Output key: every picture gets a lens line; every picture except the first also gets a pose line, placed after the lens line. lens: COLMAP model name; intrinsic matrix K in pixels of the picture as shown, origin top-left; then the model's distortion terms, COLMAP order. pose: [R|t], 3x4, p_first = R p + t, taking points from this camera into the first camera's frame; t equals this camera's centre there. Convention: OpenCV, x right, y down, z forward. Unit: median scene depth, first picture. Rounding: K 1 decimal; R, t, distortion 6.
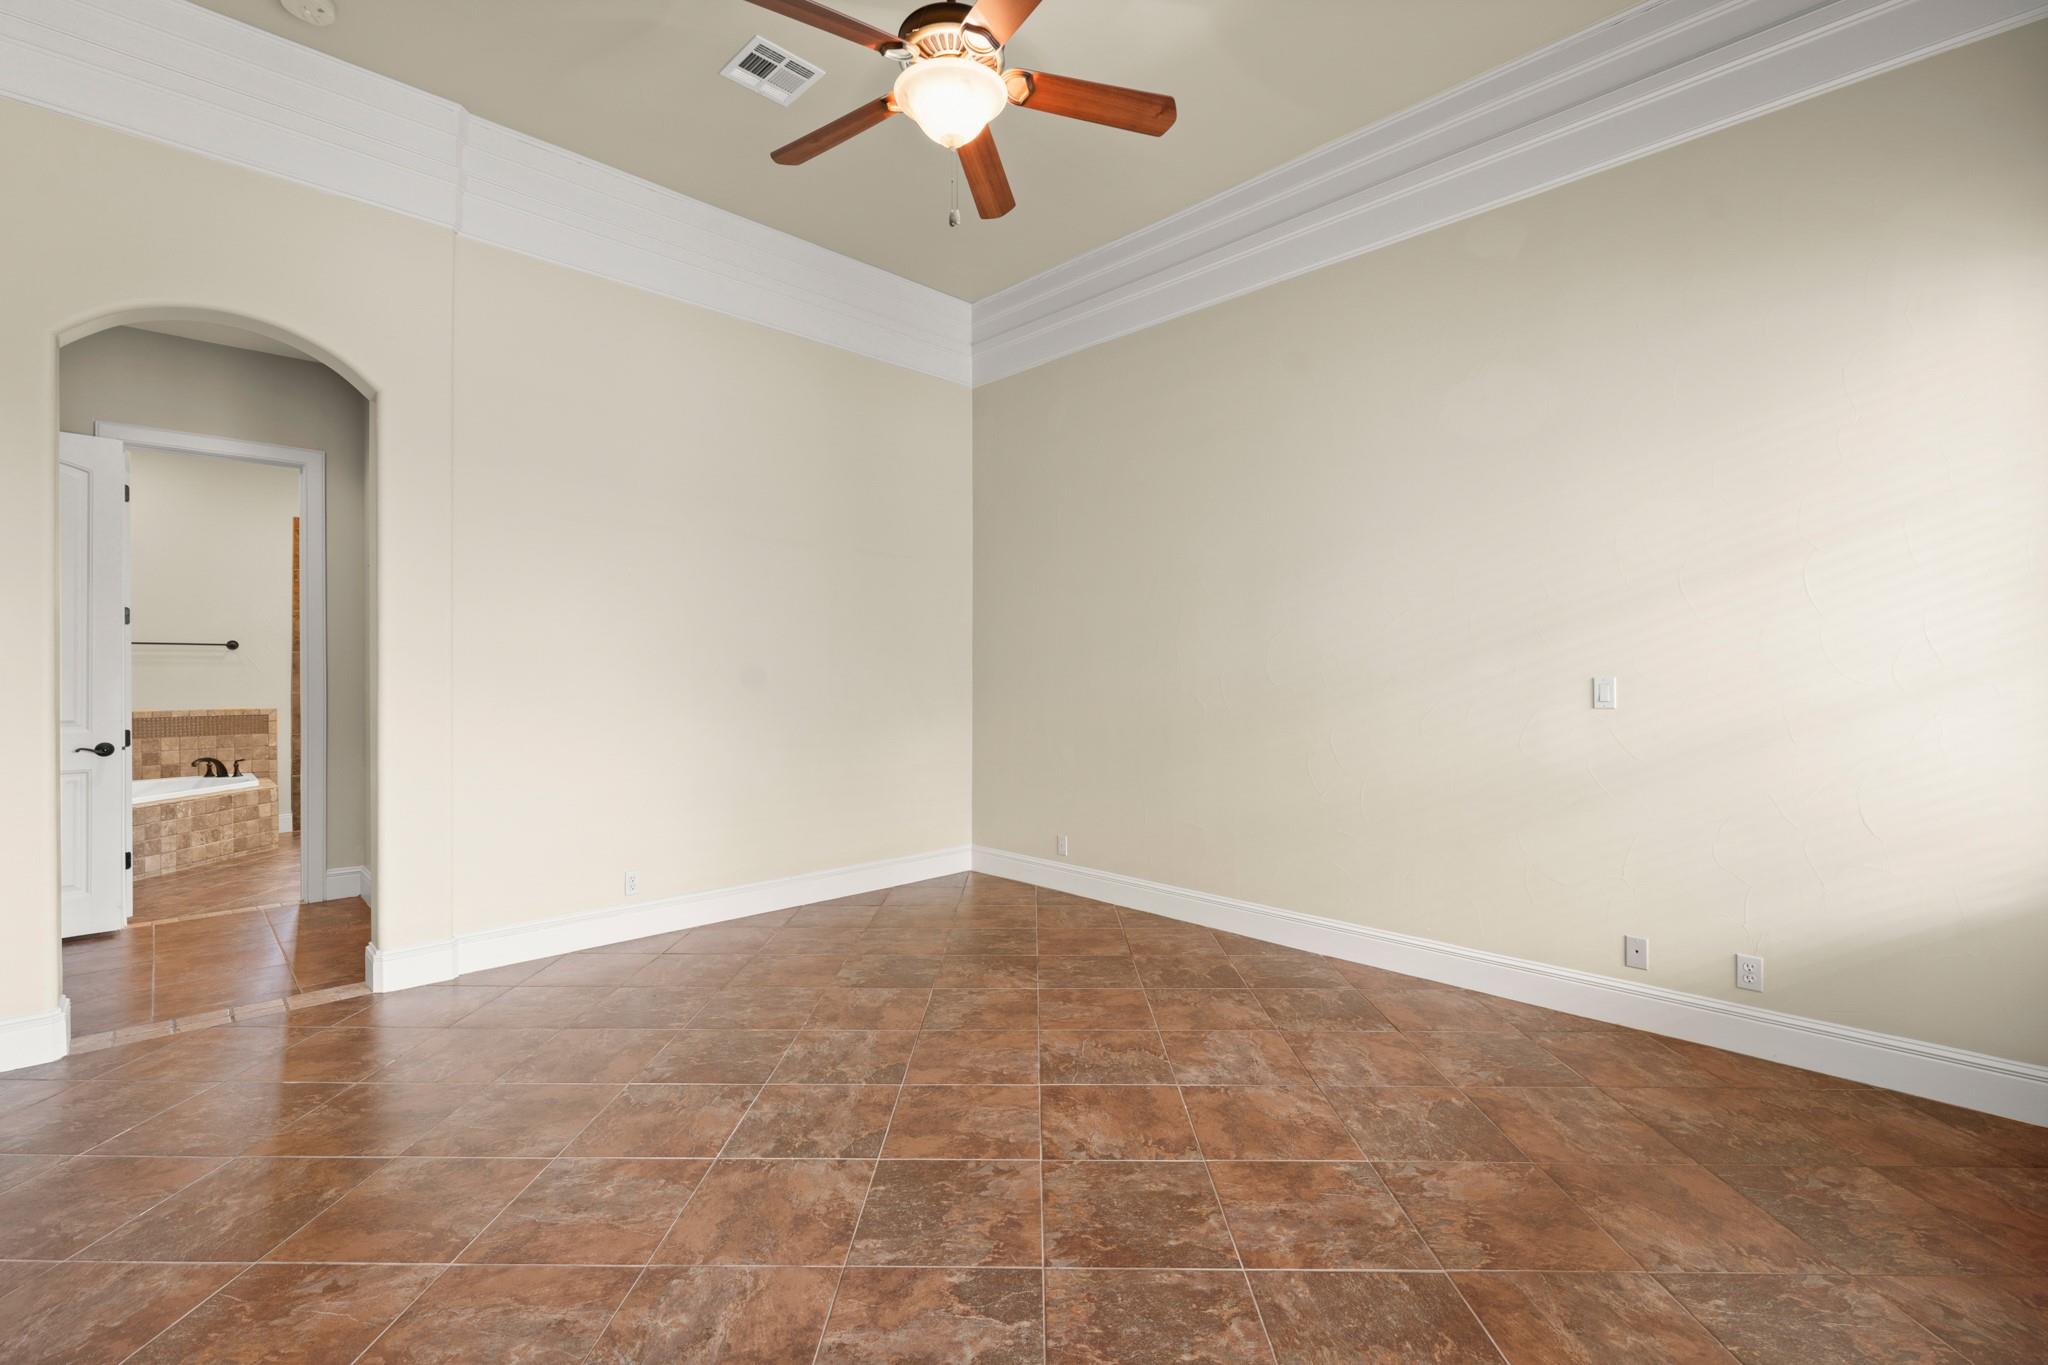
lens RADIAL K [[909.3, 0, 1042.1], [0, 909.3, 679.3], [0, 0, 1]] dist [-0.001769, 0.001142]
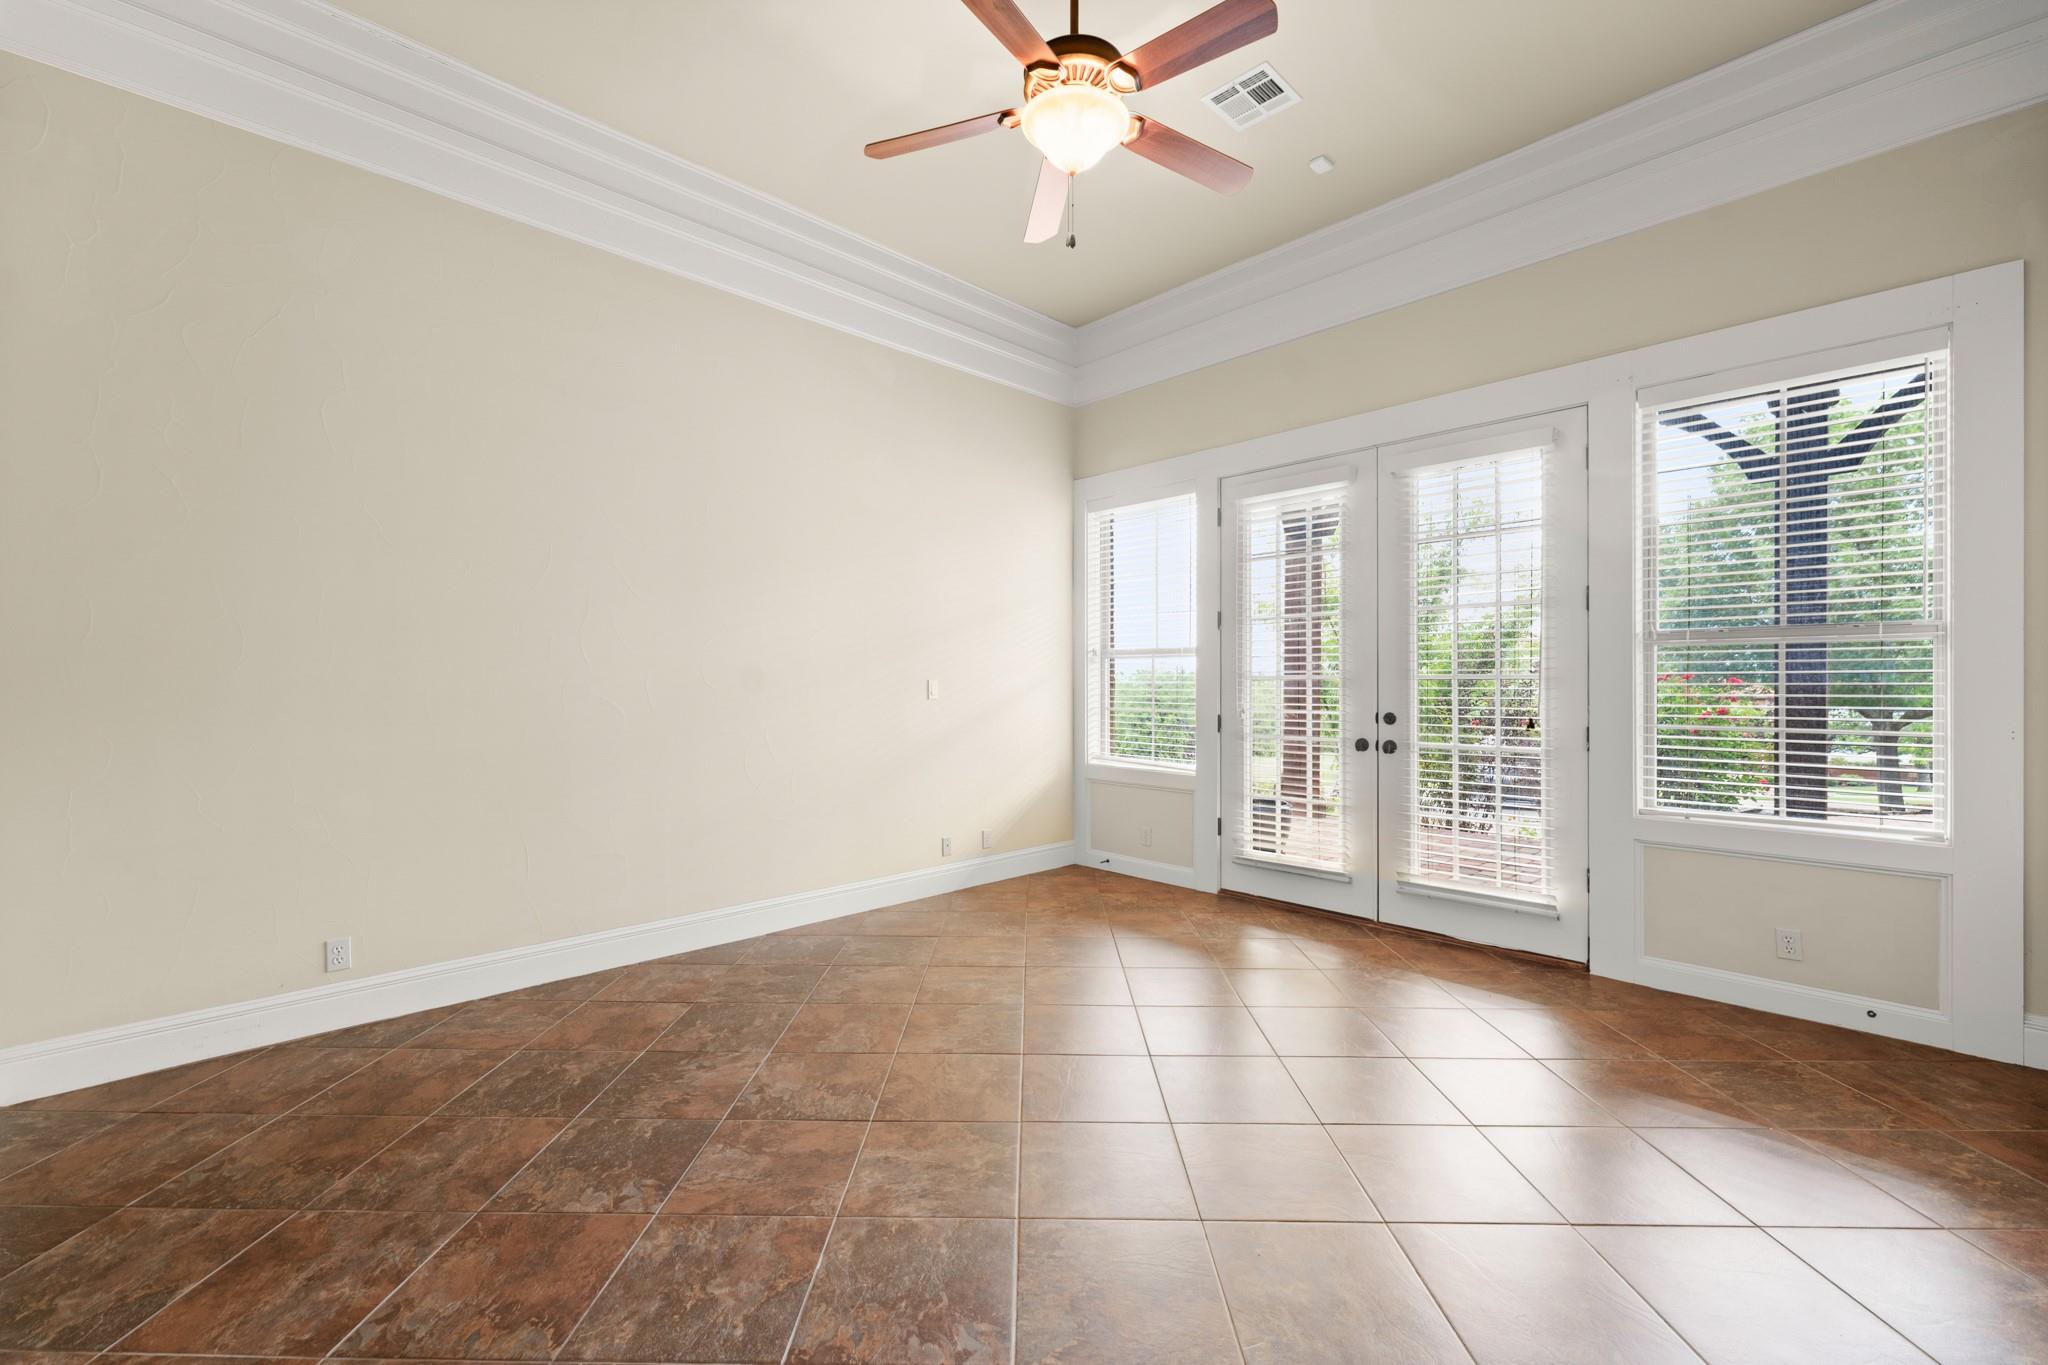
lens RADIAL K [[846.0, 0, 1028.7], [0, 846.0, 672.9], [0, 0, 1]] dist [-0.002610, -0.000127]
pose [[-0.005979, 0.002989, 0.999978, -0.741458], [-0.000571, 0.999995, -0.002993, -0.007515], [-0.999982, -0.000589, -0.005977, 0.723609]]
